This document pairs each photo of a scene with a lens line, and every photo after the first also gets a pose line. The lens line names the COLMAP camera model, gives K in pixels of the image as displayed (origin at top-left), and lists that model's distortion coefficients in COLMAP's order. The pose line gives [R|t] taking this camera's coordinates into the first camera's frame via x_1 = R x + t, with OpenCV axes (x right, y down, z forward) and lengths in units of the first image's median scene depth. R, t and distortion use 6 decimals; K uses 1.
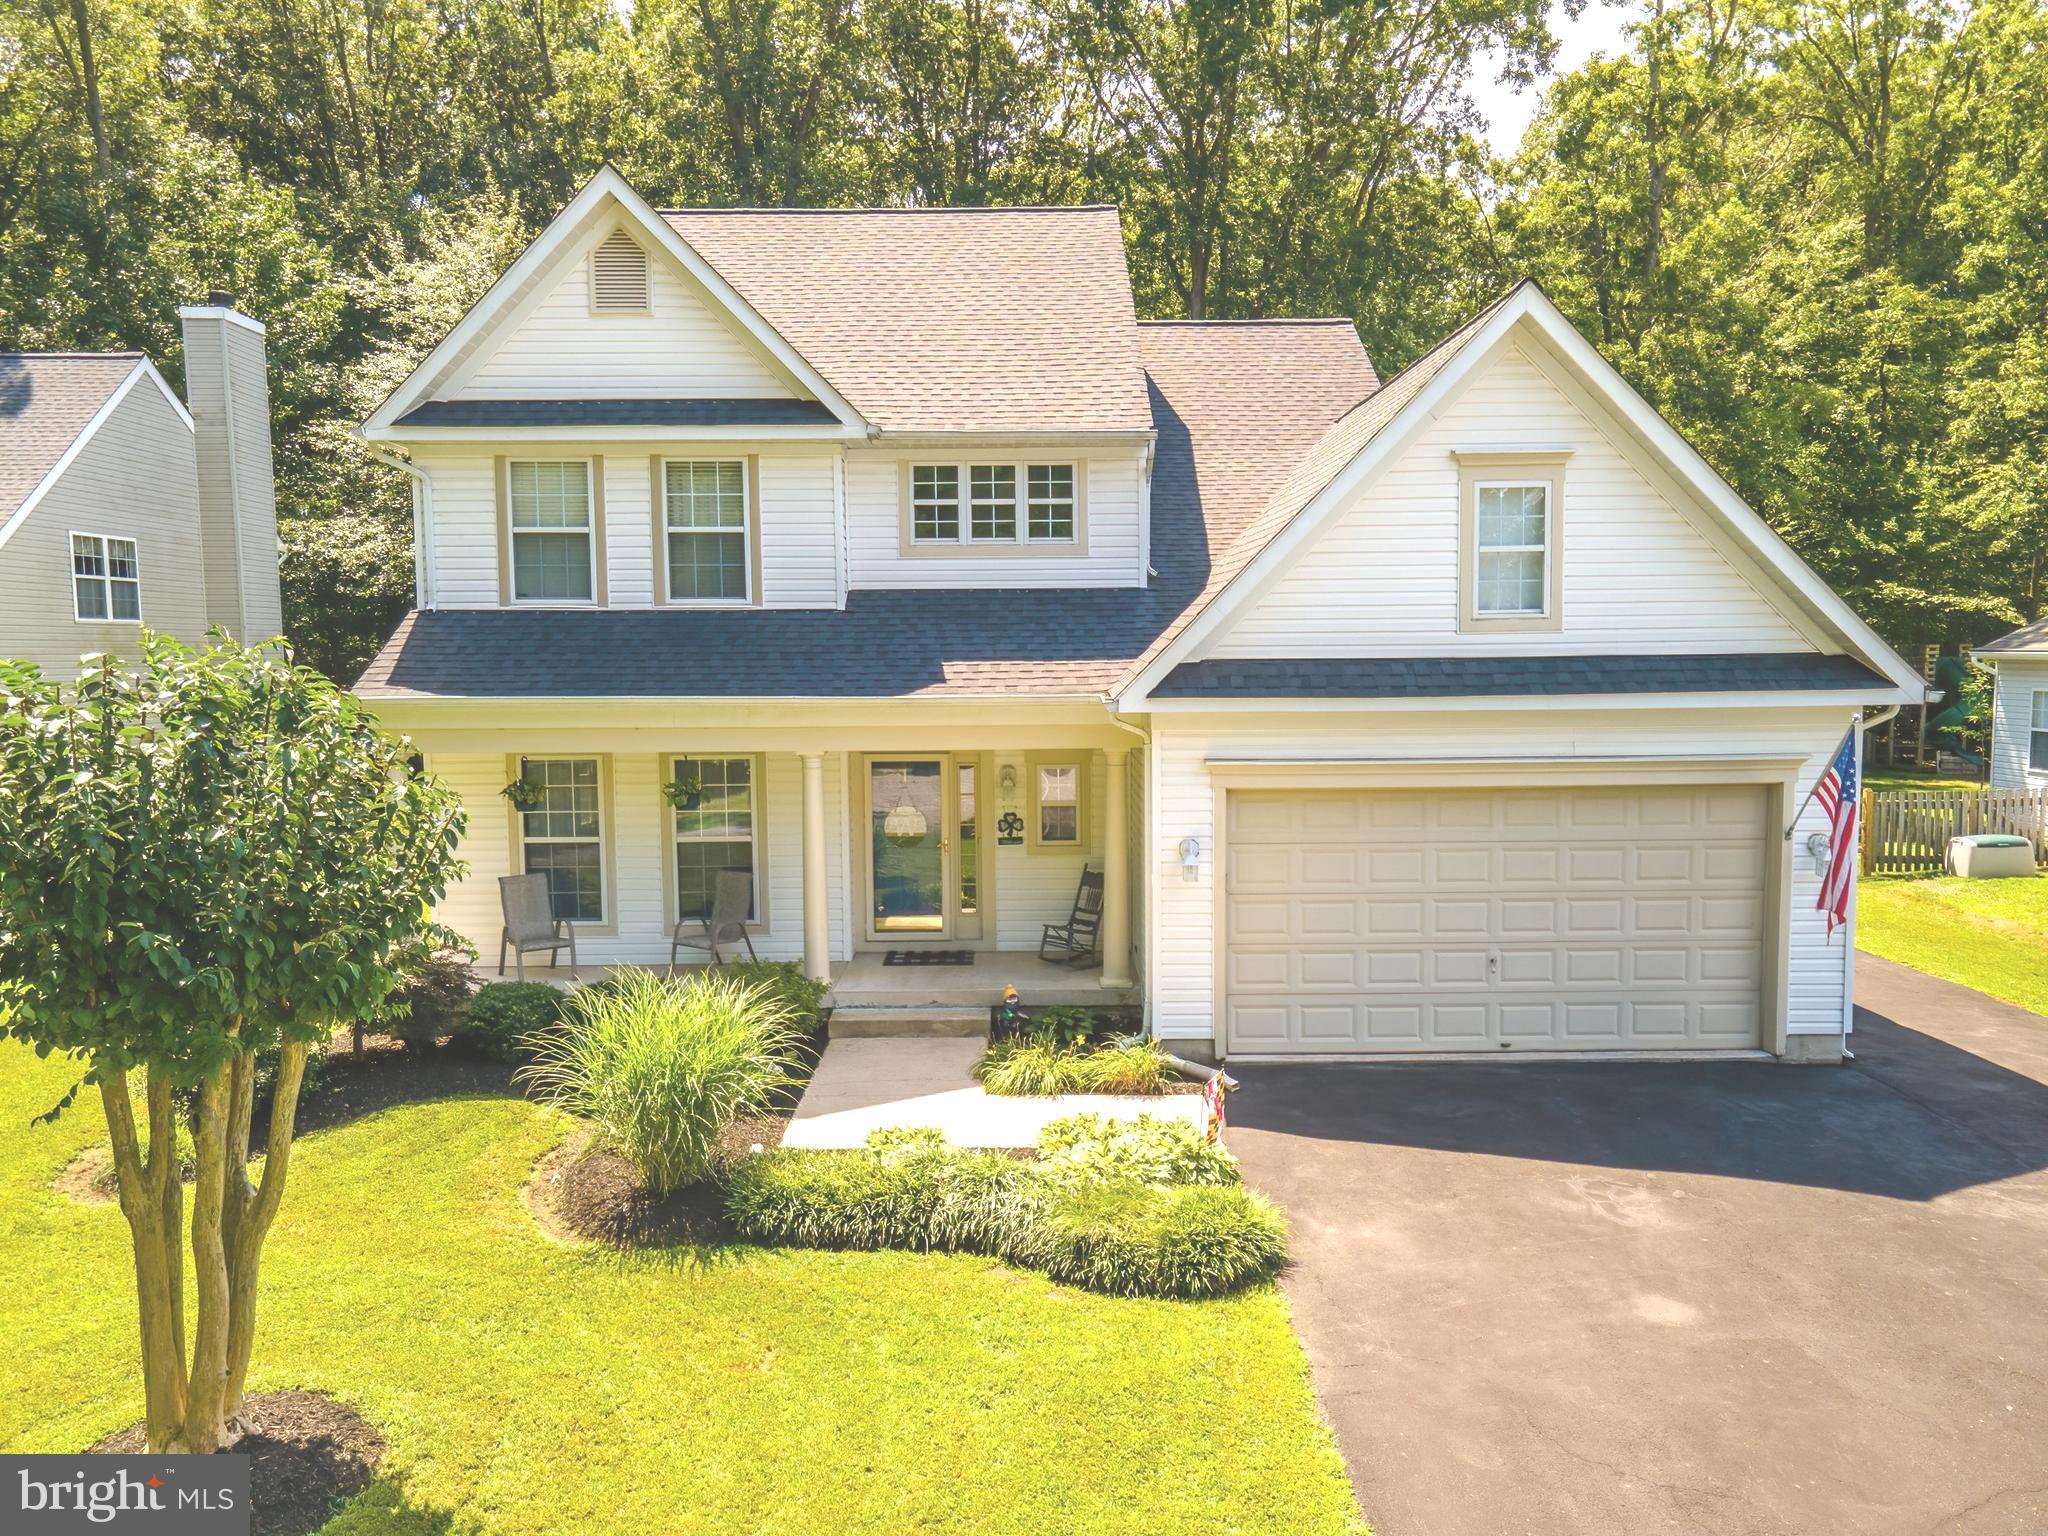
lens RADIAL K [[1477.1, 0, 1031.6], [0, 1477.1, 779.9], [0, 0, 1]] dist [0.026922, -0.000152]
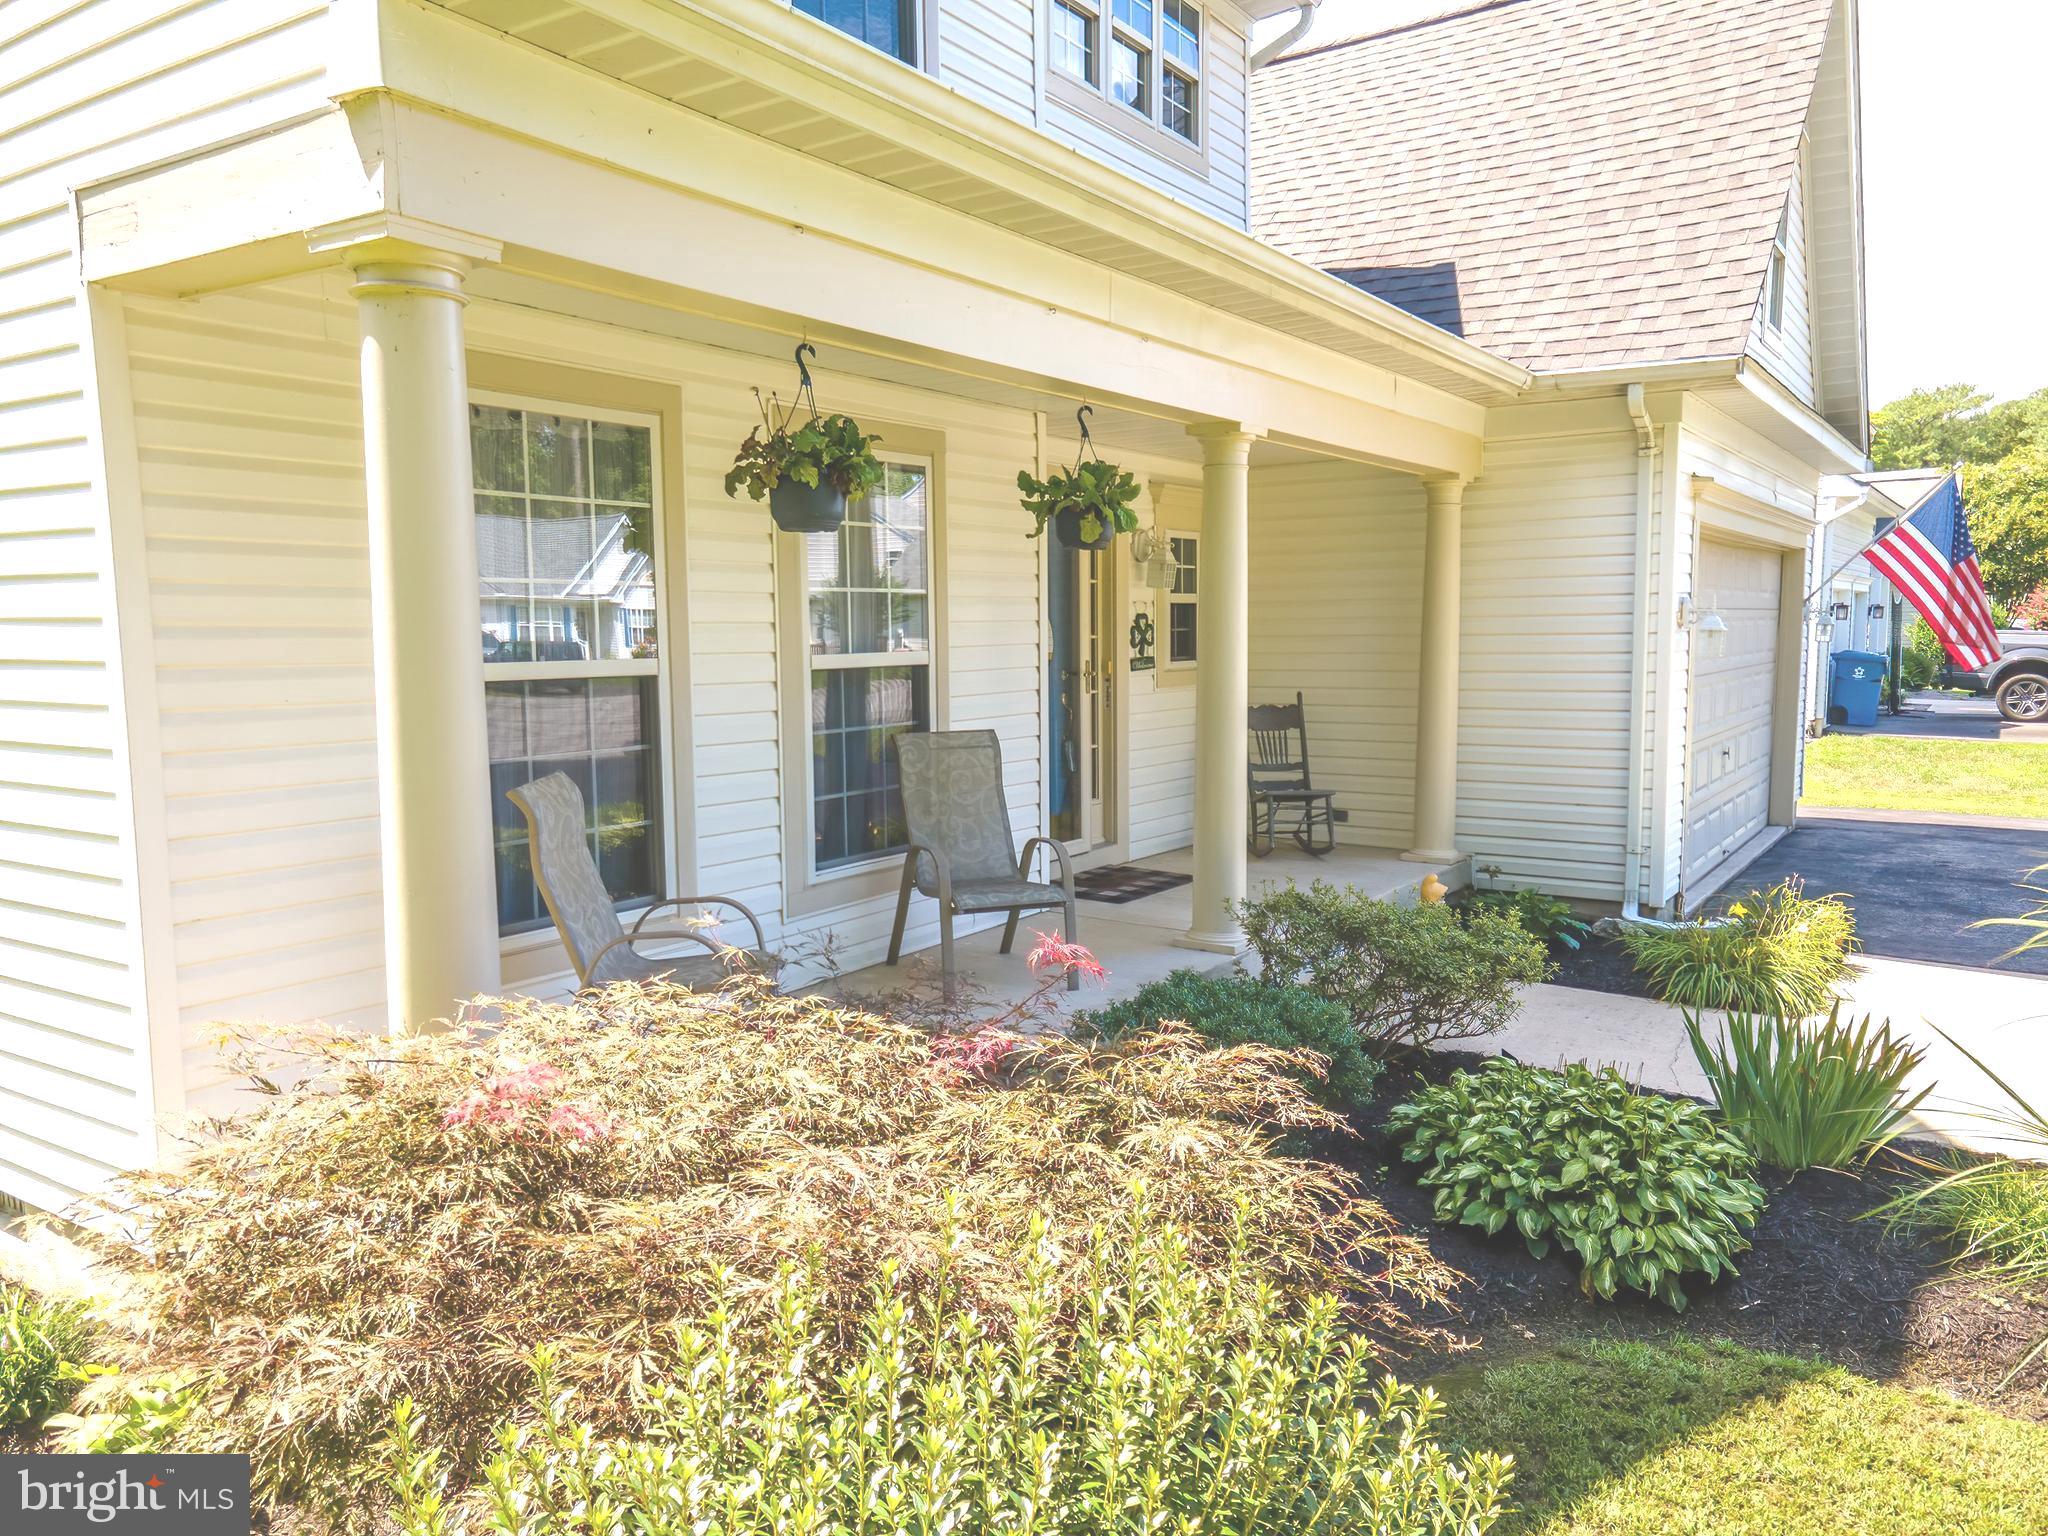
lens RADIAL K [[1488.6, 0, 1026.5], [0, 1488.6, 777.5], [0, 0, 1]] dist [0.026821, 0.008269]
pose [[0.562189, -0.081830, 0.822950, -0.554222], [0.076631, 0.995966, 0.046684, 0.058990], [-0.823451, 0.036818, 0.566192, 0.769271]]
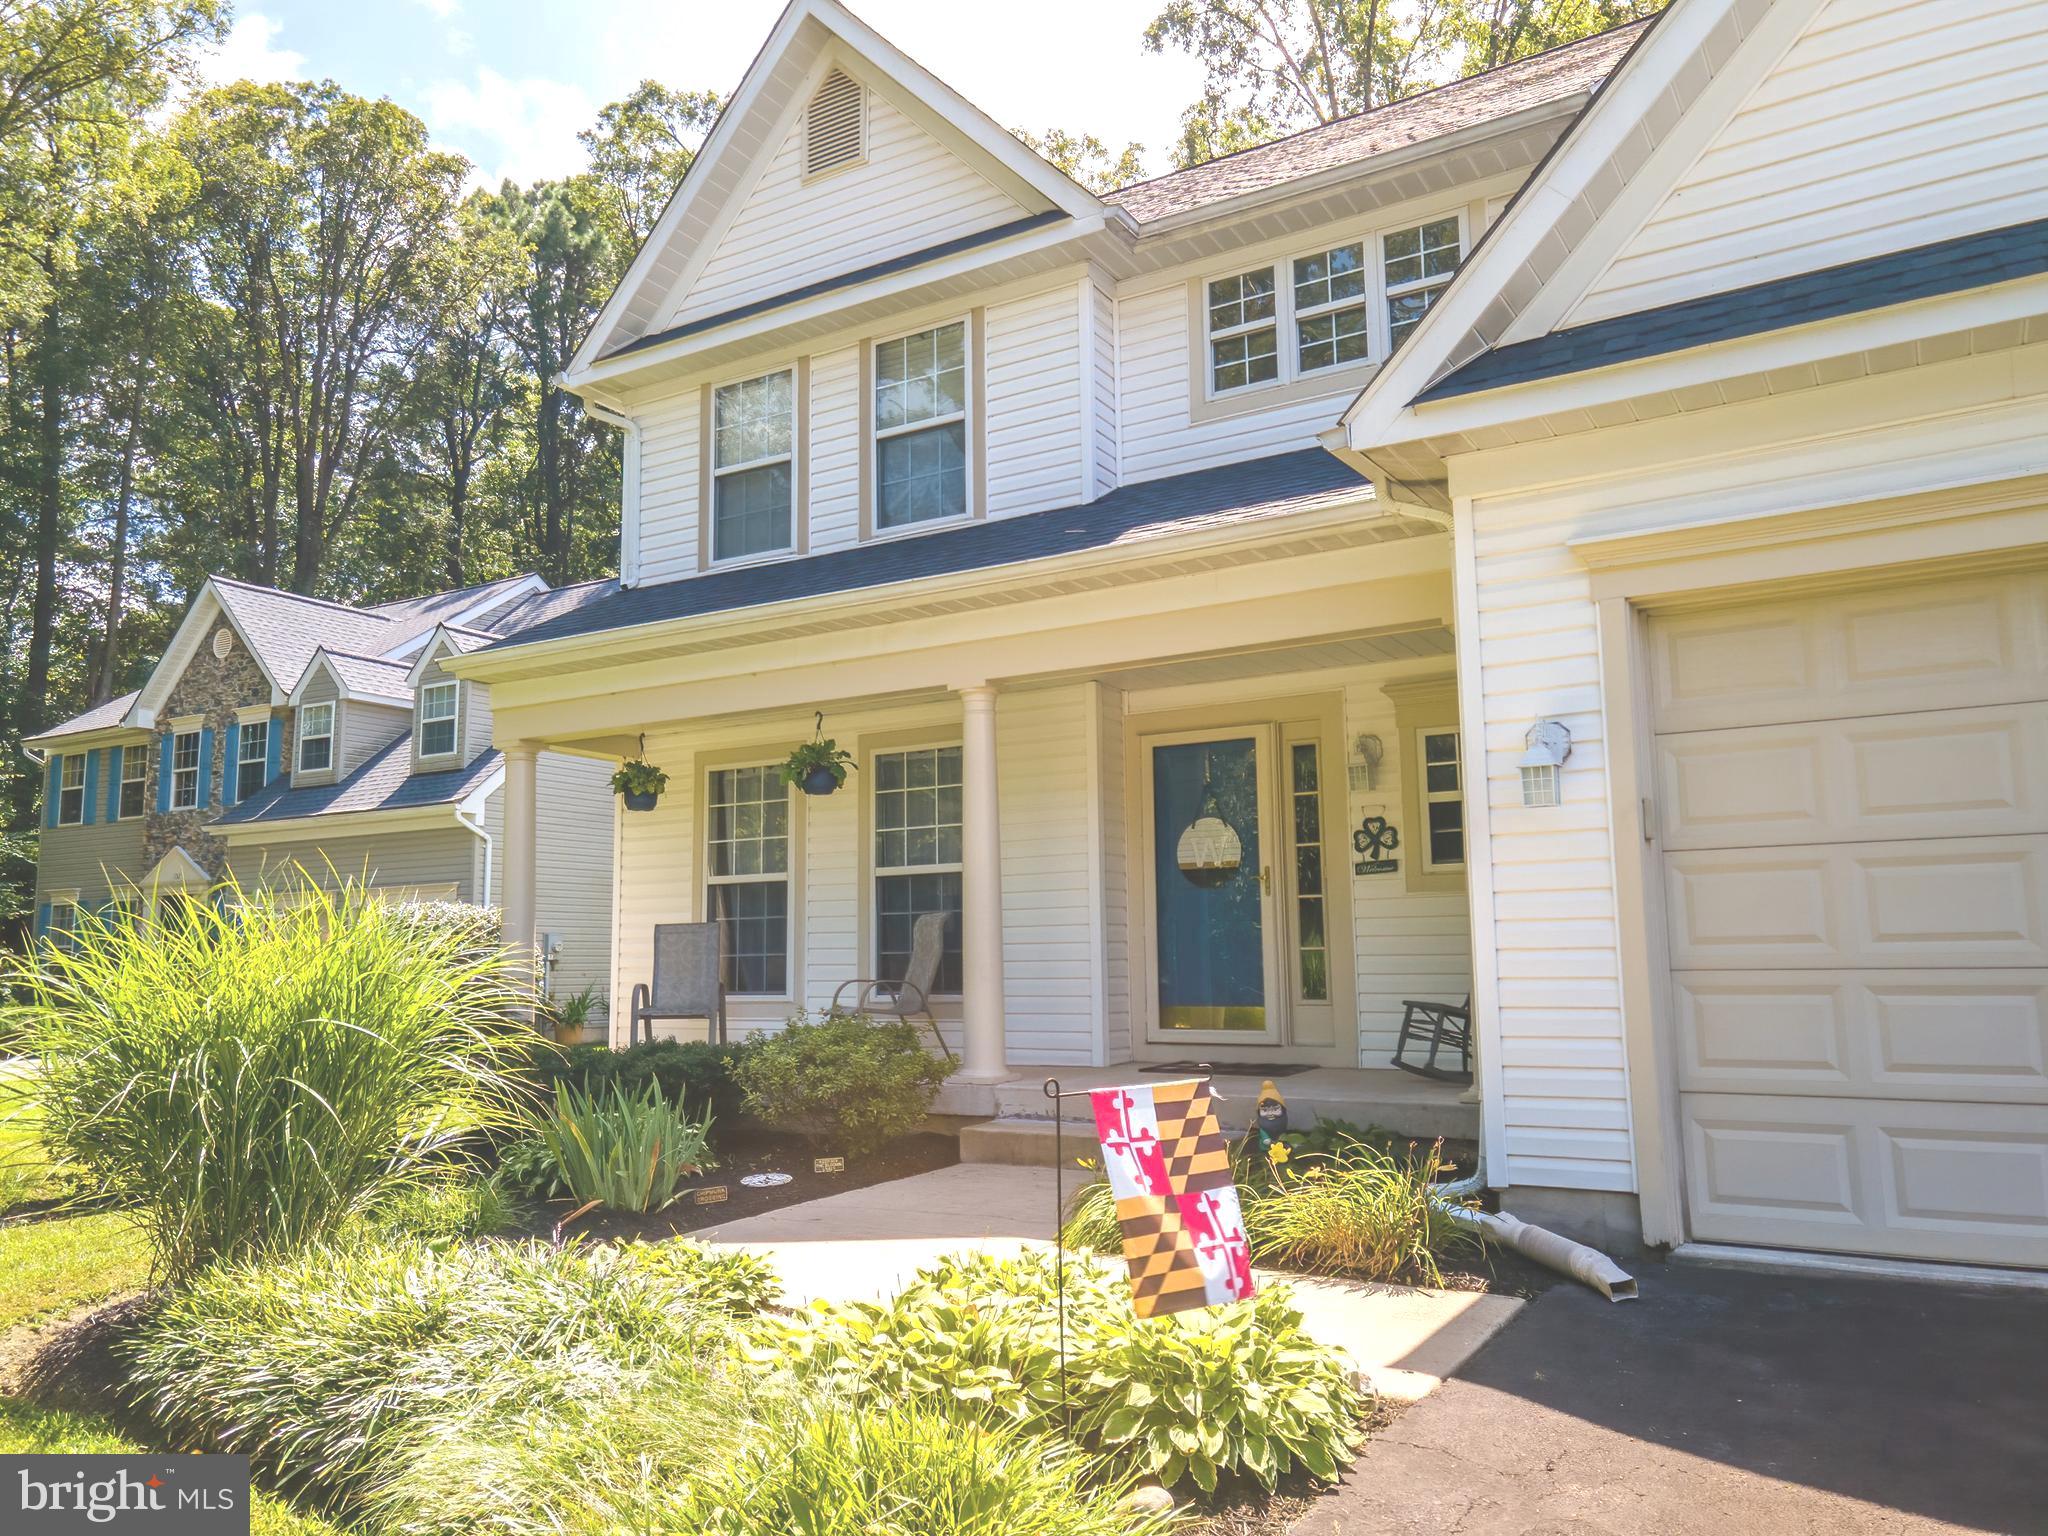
lens RADIAL K [[1492.2, 0, 1031.1], [0, 1492.2, 775.5], [0, 0, 1]] dist [0.026331, -0.000062]
pose [[0.852890, -0.070927, -0.517250, 0.184171], [-0.039787, 0.979018, -0.199851, 0.136140], [0.520572, 0.191030, 0.832173, 0.484310]]
